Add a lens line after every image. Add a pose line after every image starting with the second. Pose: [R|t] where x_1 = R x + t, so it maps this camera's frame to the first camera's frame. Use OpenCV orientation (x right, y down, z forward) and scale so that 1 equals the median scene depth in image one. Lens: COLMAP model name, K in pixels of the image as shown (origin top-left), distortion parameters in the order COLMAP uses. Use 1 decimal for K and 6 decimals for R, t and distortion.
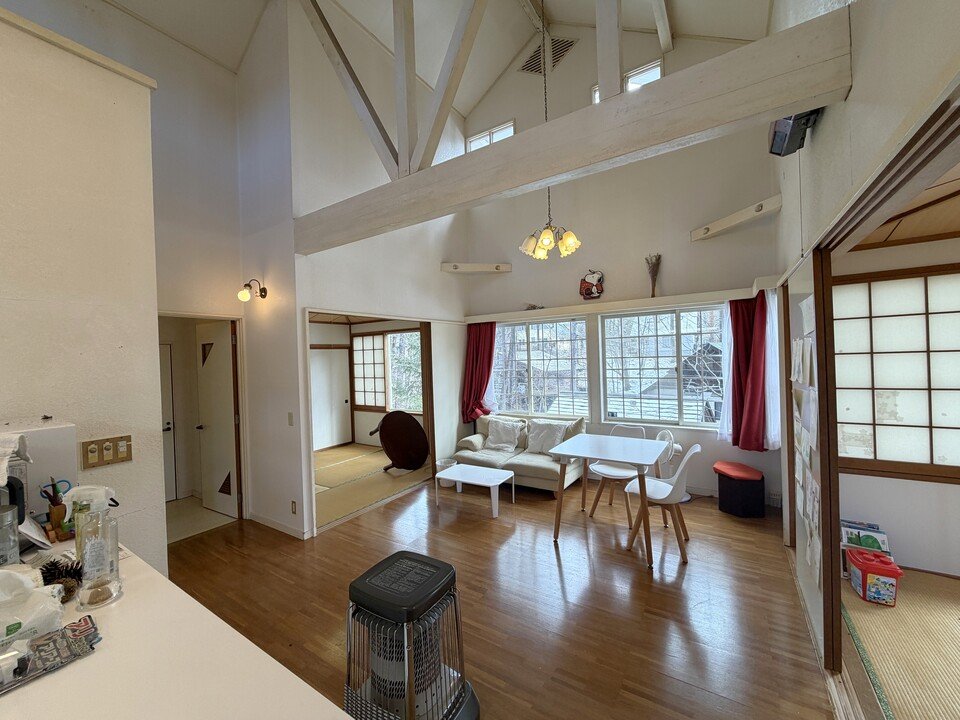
lens RADIAL K [[383.0, 0, 474.9], [0, 383.0, 361.4], [0, 0, 1]] dist [-0.003037, 0.000636]
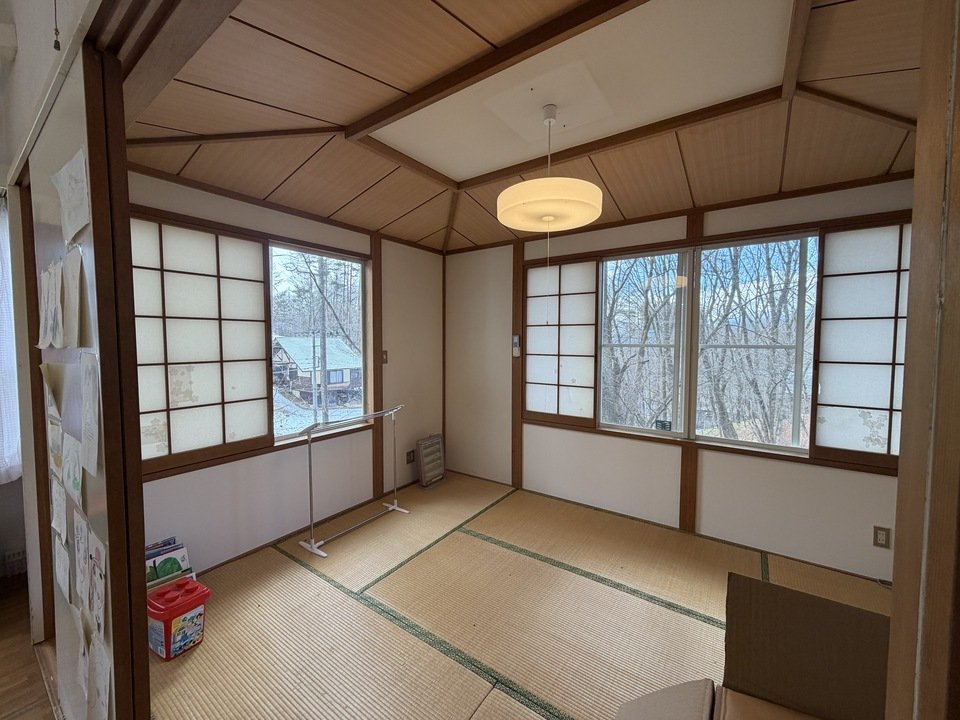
lens RADIAL K [[383.0, 0, 478.9], [0, 383.0, 358.4], [0, 0, 1]] dist [-0.003037, 0.000636]
pose [[0.033739, -0.011805, 0.999361, 0.353127], [0.004958, 0.999920, 0.011644, 0.065556], [-0.999418, 0.004562, 0.033795, 0.413583]]
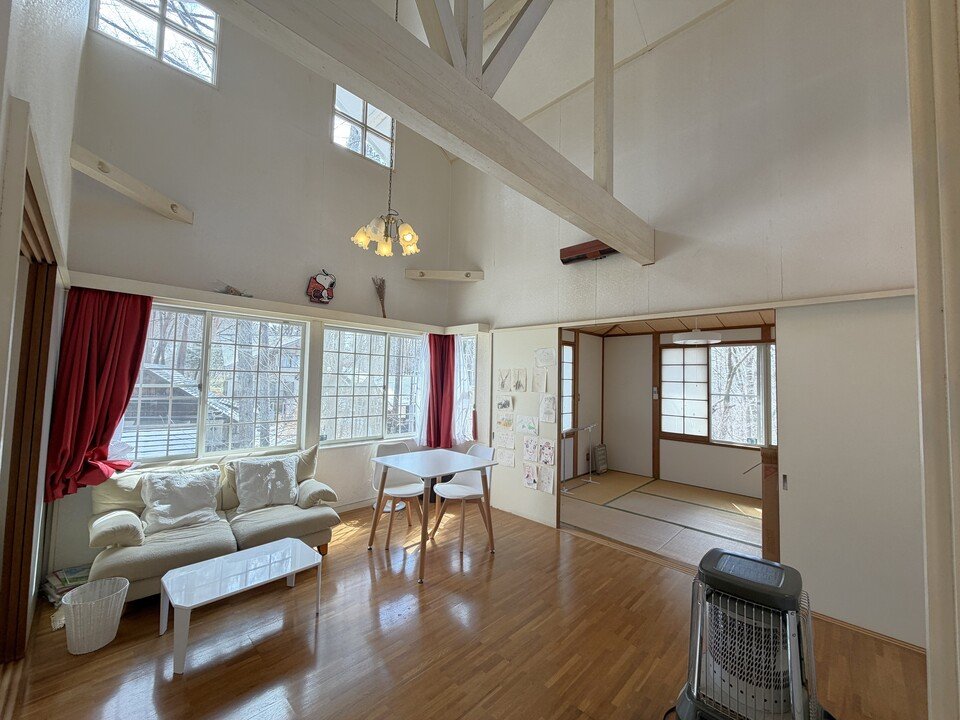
lens RADIAL K [[383.0, 0, 482.6], [0, 383.0, 356.7], [0, 0, 1]] dist [-0.003037, 0.000636]
pose [[0.184681, 0.090546, 0.978619, -0.927265], [-0.023962, 0.995866, -0.087619, 0.044426], [-0.982506, -0.007268, 0.186087, 0.995932]]
